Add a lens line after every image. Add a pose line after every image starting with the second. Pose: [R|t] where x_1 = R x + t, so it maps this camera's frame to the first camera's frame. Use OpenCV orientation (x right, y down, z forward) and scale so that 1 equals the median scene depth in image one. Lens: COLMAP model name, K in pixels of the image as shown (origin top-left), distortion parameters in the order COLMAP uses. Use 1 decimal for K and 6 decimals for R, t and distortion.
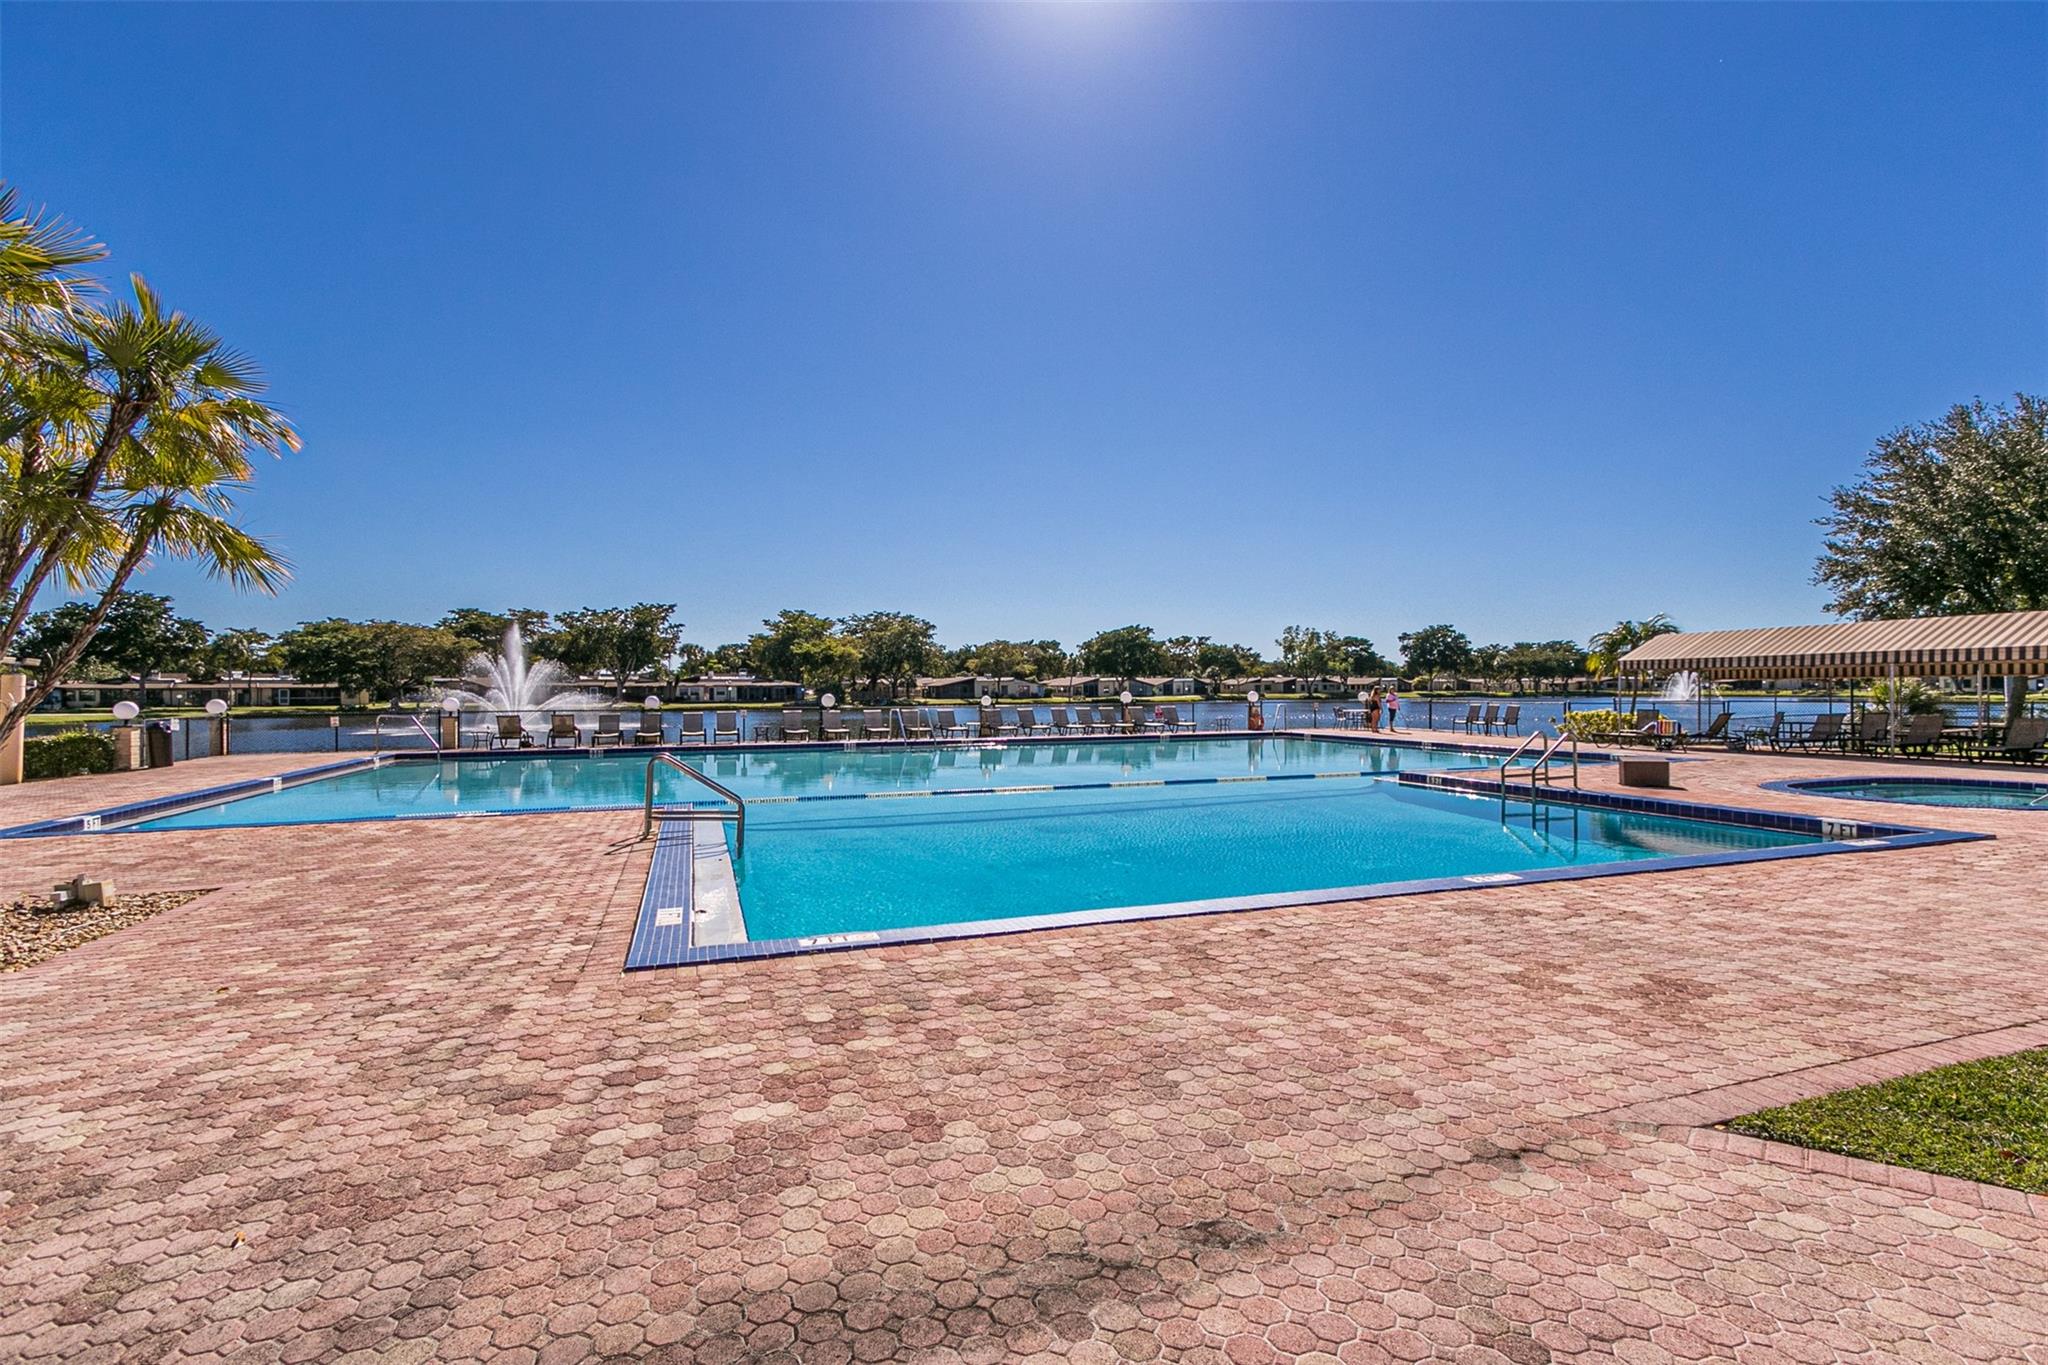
lens RADIAL K [[945.1, 0, 1028.0], [0, 945.1, 687.2], [0, 0, 1]] dist [0.000941, 0.000394]
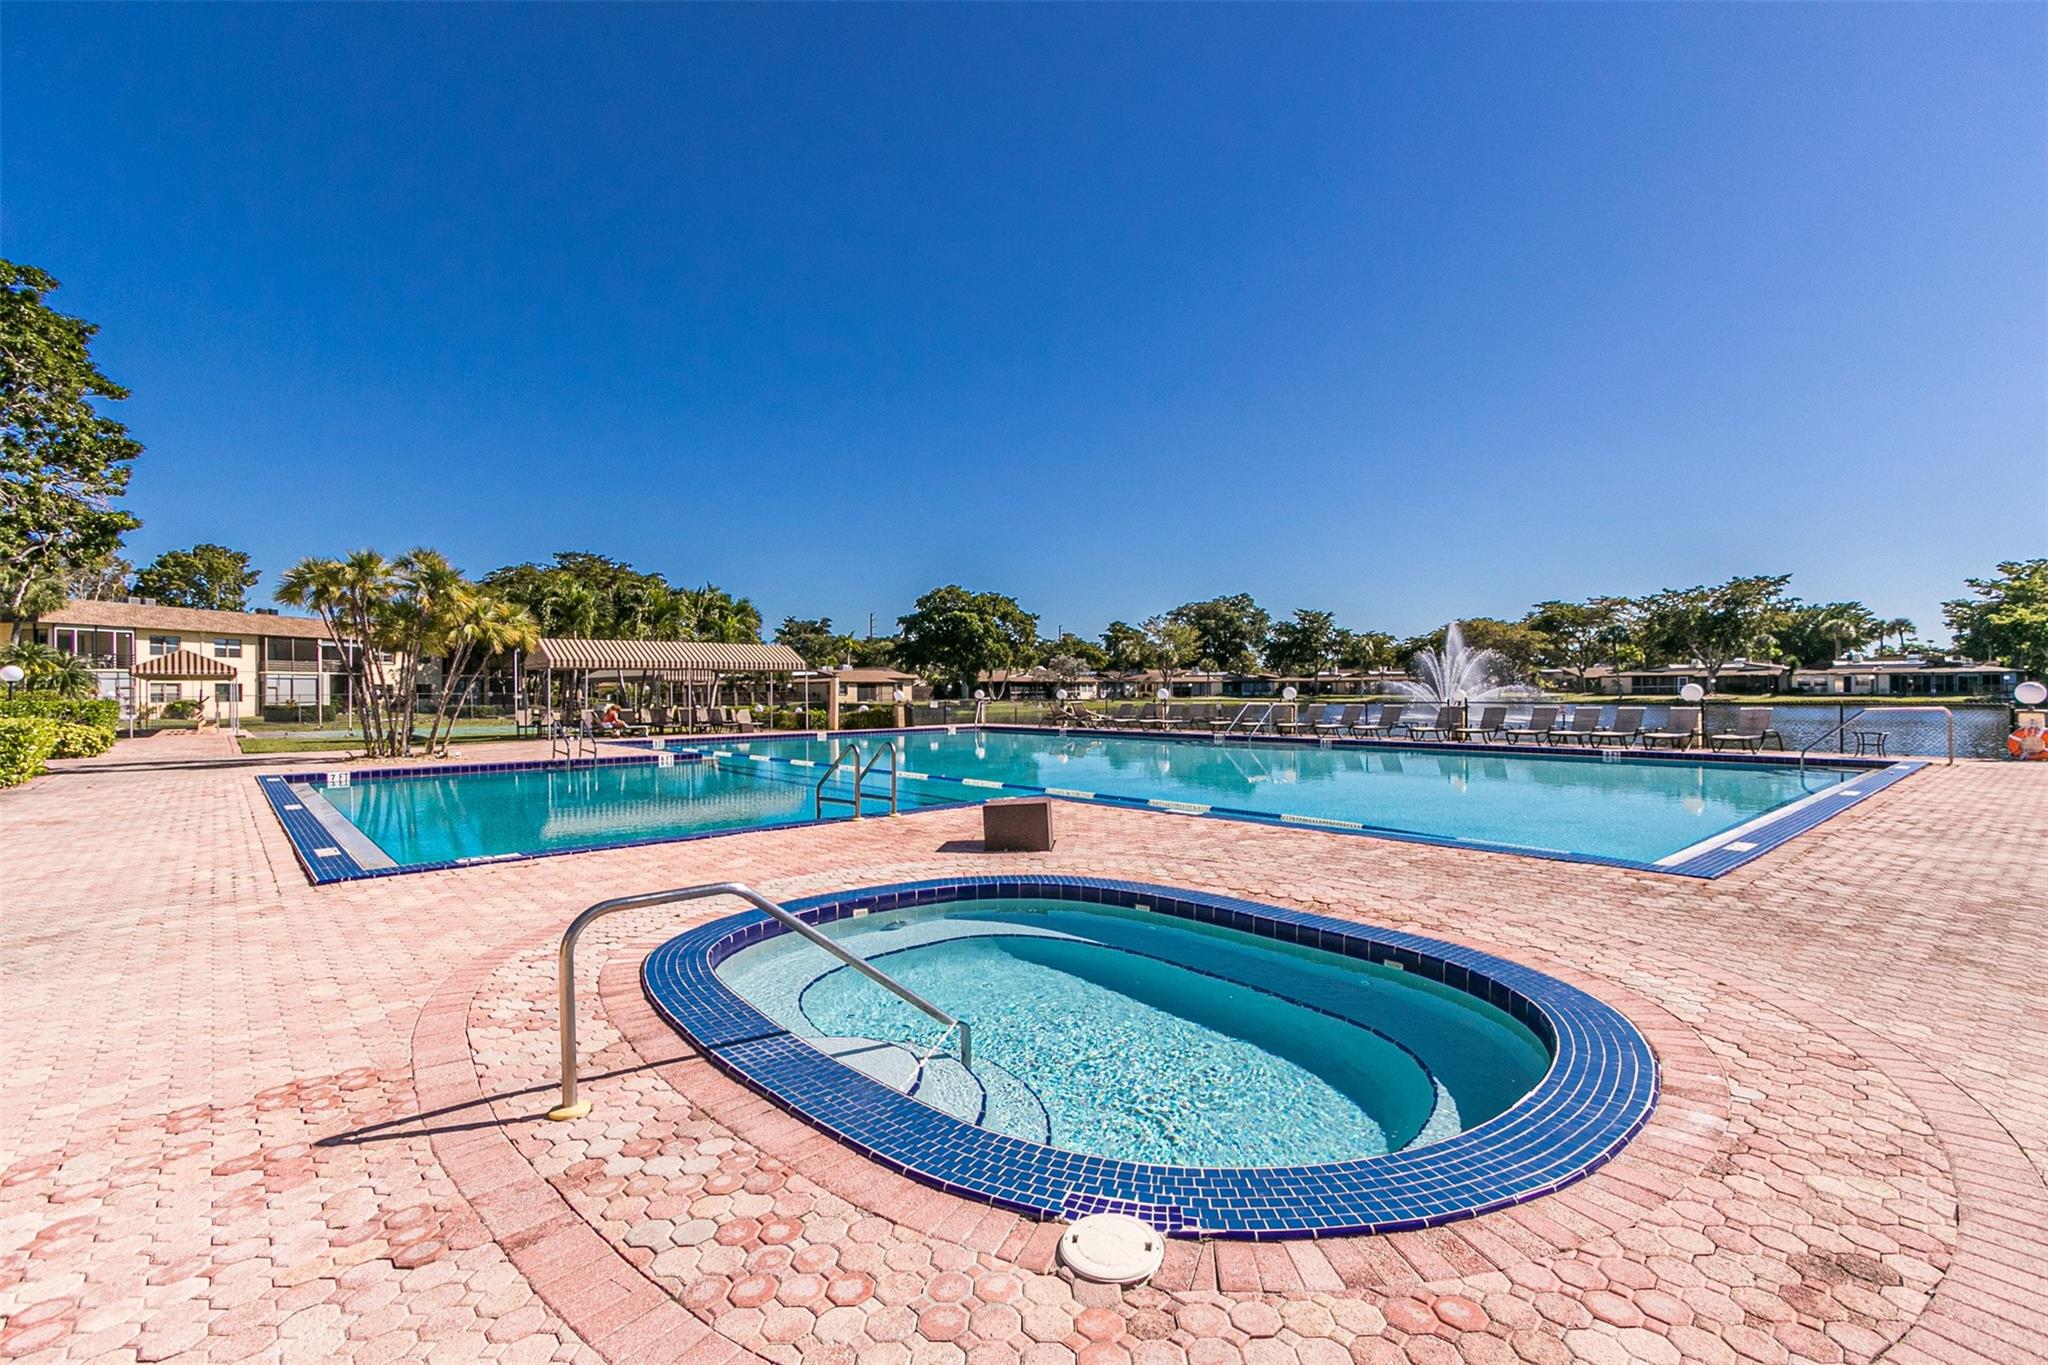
lens RADIAL K [[945.1, 0, 1028.0], [0, 945.1, 687.2], [0, 0, 1]] dist [0.000941, 0.000394]
pose [[0.369362, -0.000975, -0.929285, 0.237264], [0.009322, 0.999953, 0.002656, 0.002150], [0.929239, -0.009644, 0.369354, 0.156920]]
